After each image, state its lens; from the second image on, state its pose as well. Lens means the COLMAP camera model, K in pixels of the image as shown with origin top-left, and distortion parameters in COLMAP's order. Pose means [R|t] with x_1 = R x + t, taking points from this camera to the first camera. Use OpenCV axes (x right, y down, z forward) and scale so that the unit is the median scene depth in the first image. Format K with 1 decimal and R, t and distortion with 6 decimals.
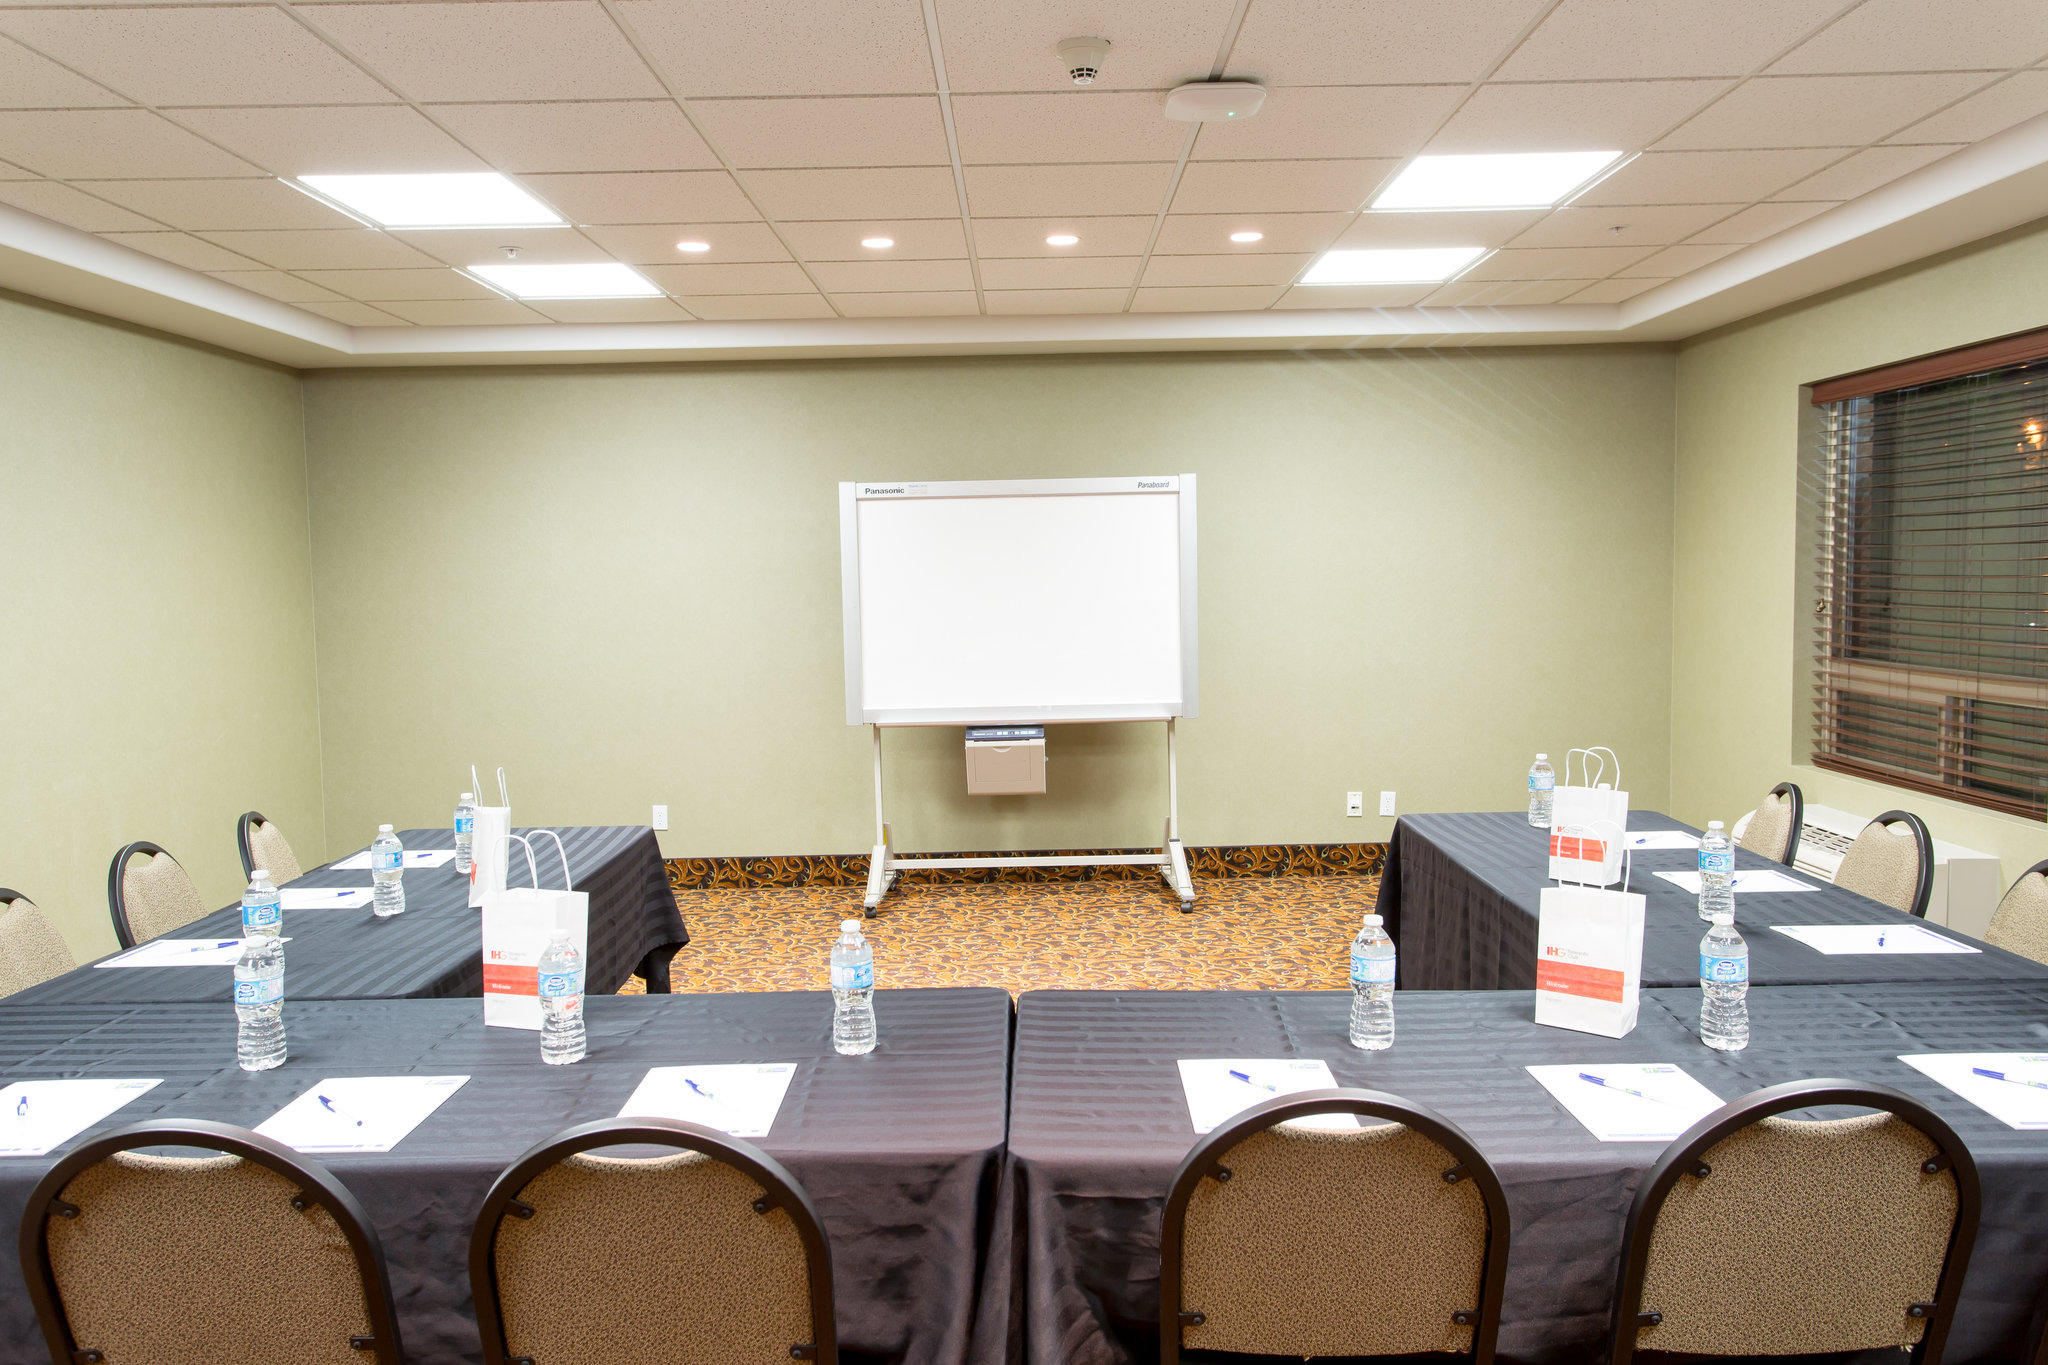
lens RADIAL K [[1432.0, 0, 1021.4], [0, 1432.0, 632.0], [0, 0, 1]] dist [-0.037124, -0.002678]
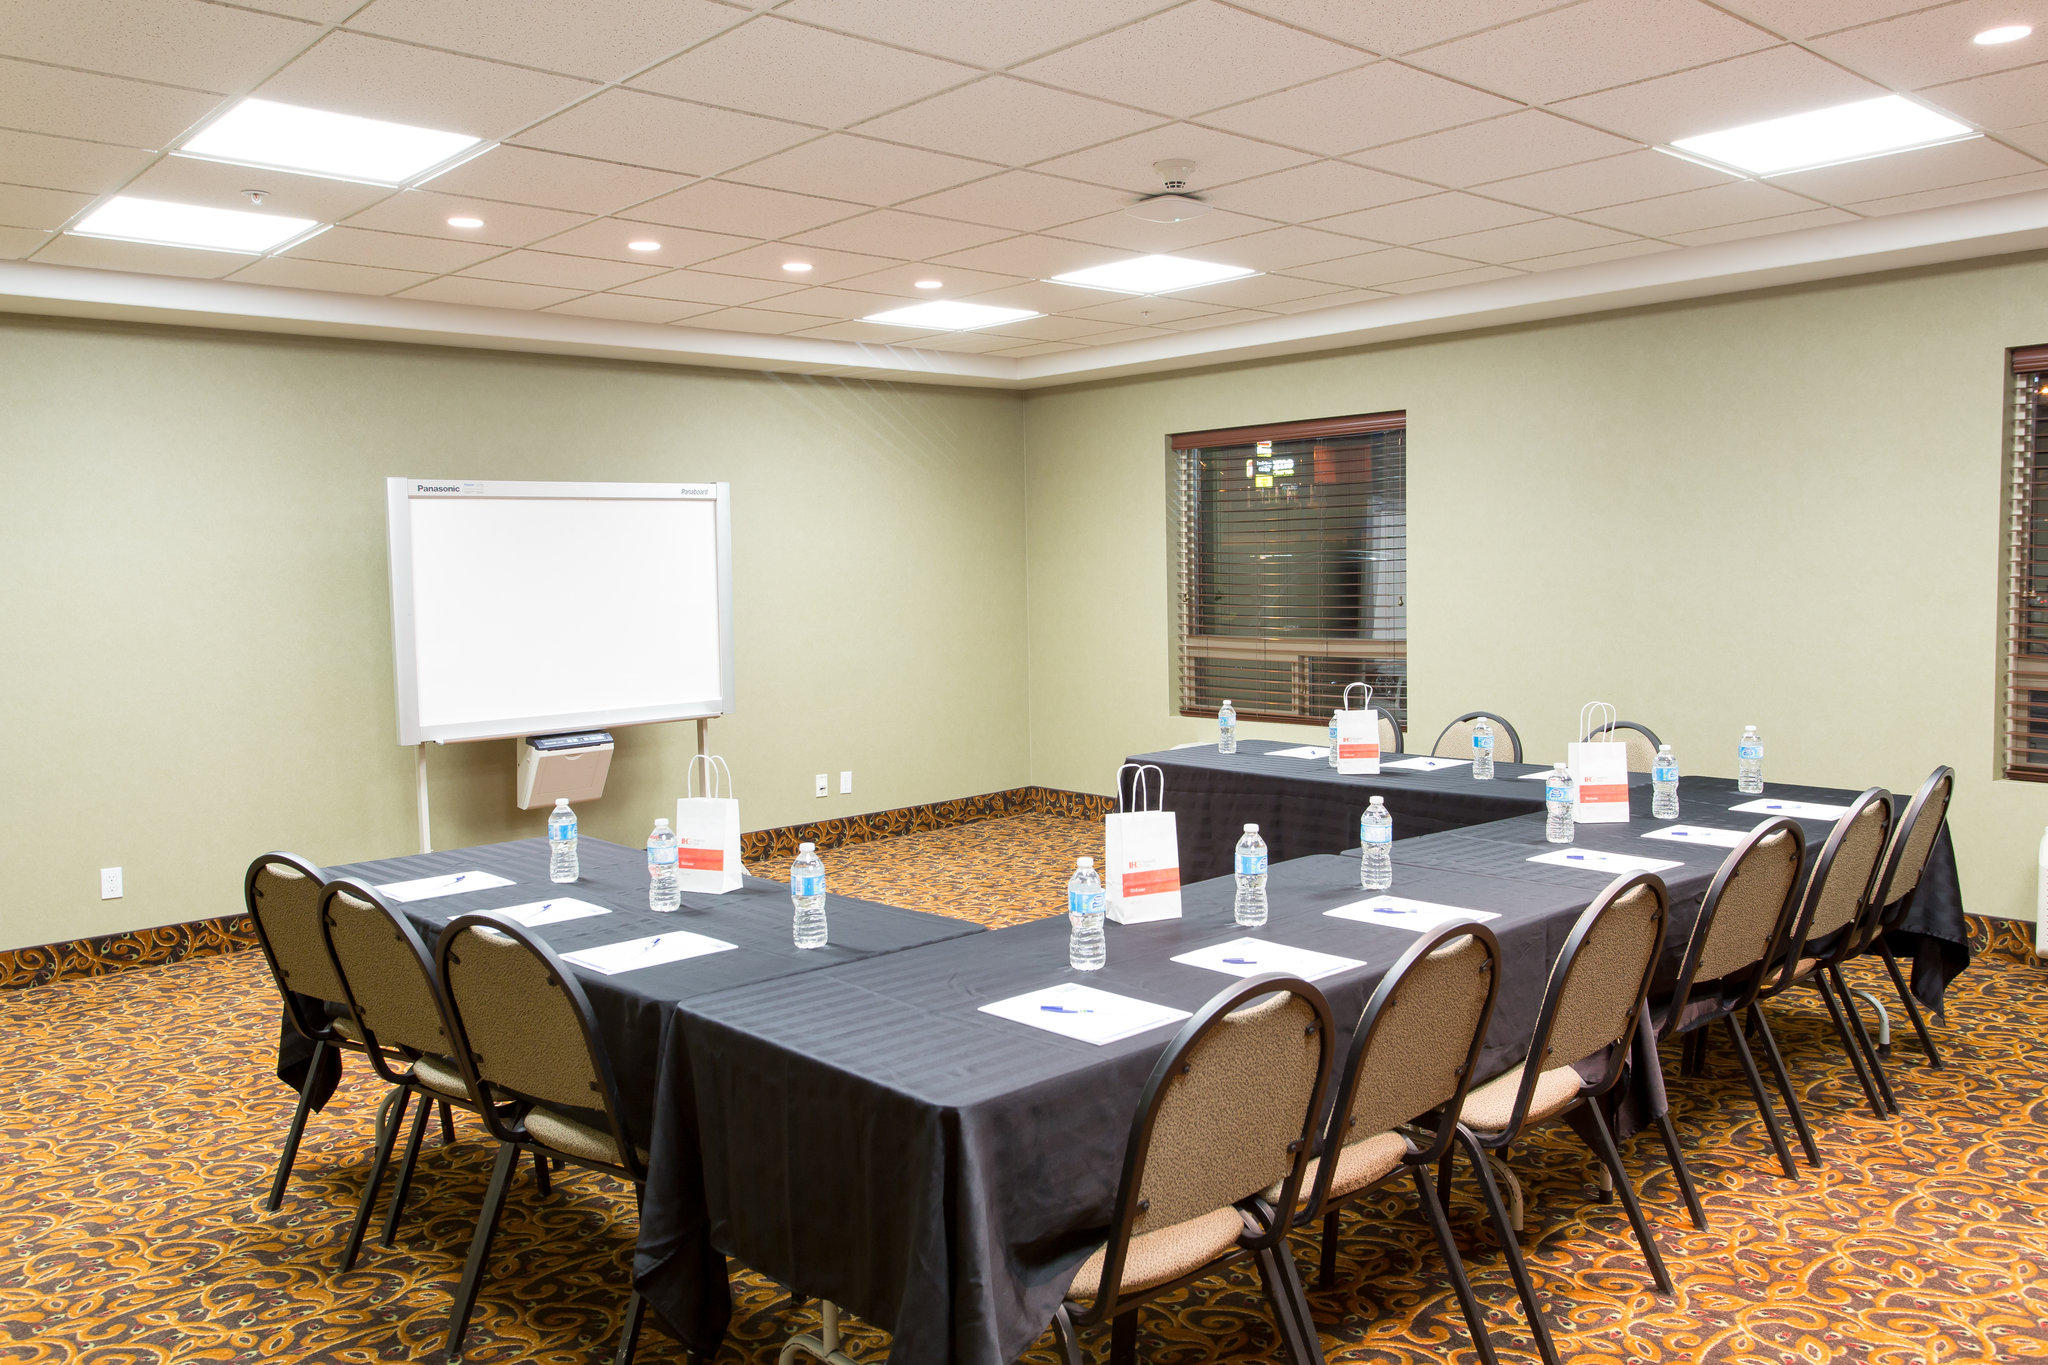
lens RADIAL K [[1569.6, 0, 1025.0], [0, 1569.6, 718.4], [0, 0, 1]] dist [-0.001985, -0.000867]
pose [[0.729507, -0.064078, 0.680966, -0.514211], [0.039040, 0.997880, 0.052077, 0.011355], [-0.682859, -0.011406, 0.730461, -0.001099]]
